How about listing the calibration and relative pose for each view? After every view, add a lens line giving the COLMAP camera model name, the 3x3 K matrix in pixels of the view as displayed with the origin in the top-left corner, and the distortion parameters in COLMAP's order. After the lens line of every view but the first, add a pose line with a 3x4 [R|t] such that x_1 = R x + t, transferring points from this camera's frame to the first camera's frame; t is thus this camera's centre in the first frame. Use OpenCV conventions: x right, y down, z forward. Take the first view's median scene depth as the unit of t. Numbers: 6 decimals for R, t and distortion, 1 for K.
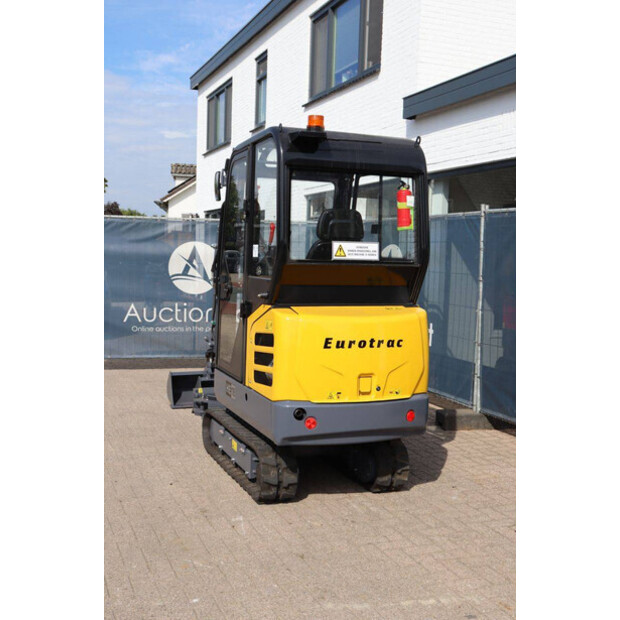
lens RADIAL K [[755.2, 0, 310.0], [0, 755.2, 310.0], [0, 0, 1]] dist [0.010005, 0.031556]
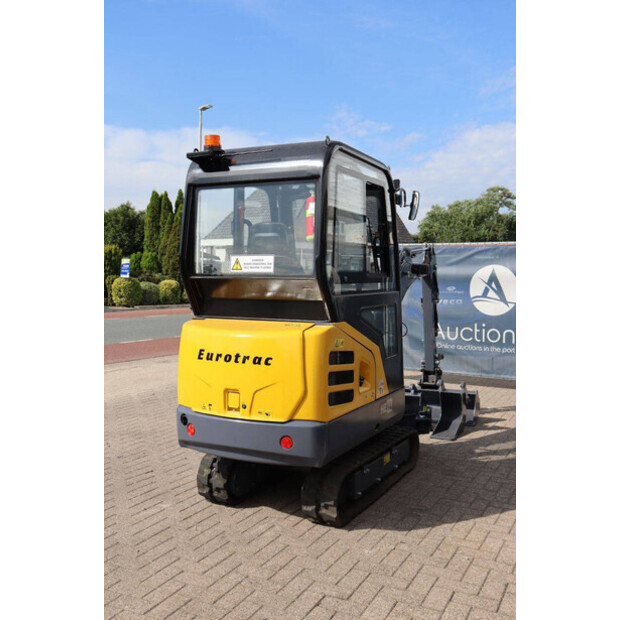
lens RADIAL K [[645.2, 0, 310.0], [0, 645.2, 310.0], [0, 0, 1]] dist [-0.041808, 0.015537]
pose [[0.669082, 0.020305, -0.742912, 0.717448], [-0.045909, 0.998847, -0.014045, -0.009973], [0.741770, 0.043504, 0.669242, 0.485975]]
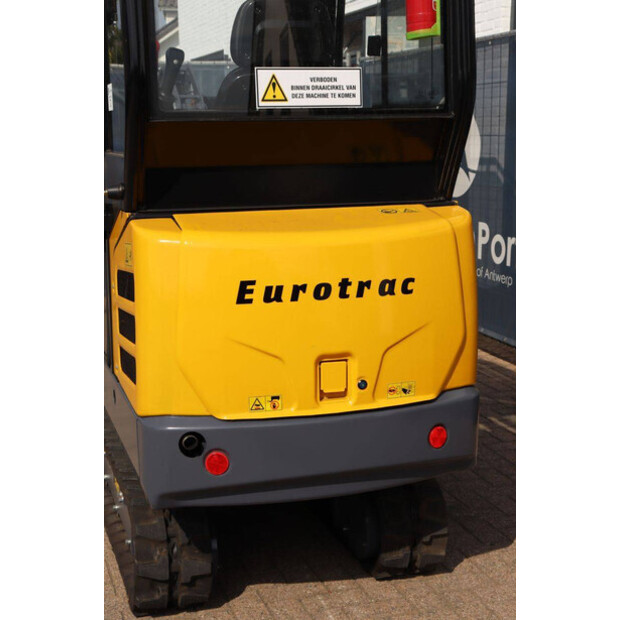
lens RADIAL K [[1056.5, 0, 310.0], [0, 1056.5, 310.0], [0, 0, 1]] dist [0.136873, 0.177033]
pose [[0.997061, -0.026050, -0.072053, 0.101615], [0.032956, 0.994799, 0.096376, -0.005802], [0.069167, -0.098468, 0.992734, 0.335334]]
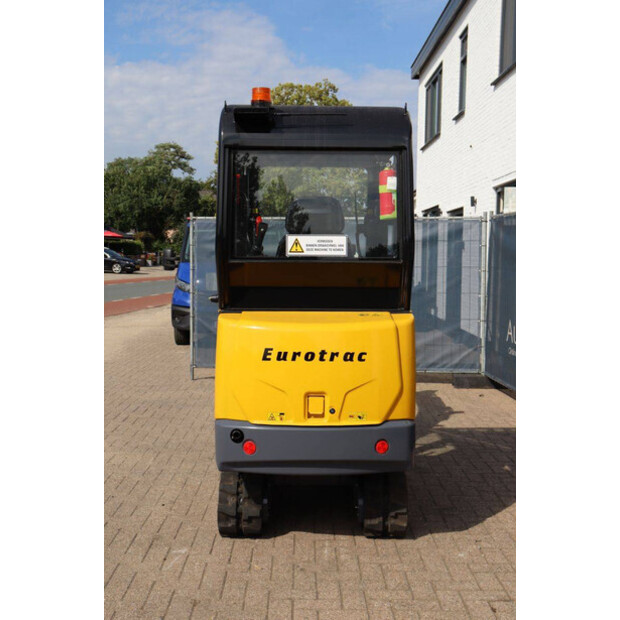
lens RADIAL K [[810.2, 0, 310.0], [0, 810.2, 310.0], [0, 0, 1]] dist [0.034247, 0.085519]
pose [[0.934784, 0.005286, -0.355178, 0.364957], [-0.009670, 0.999897, -0.010569, 0.003027], [0.355086, 0.013314, 0.934739, 0.152768]]
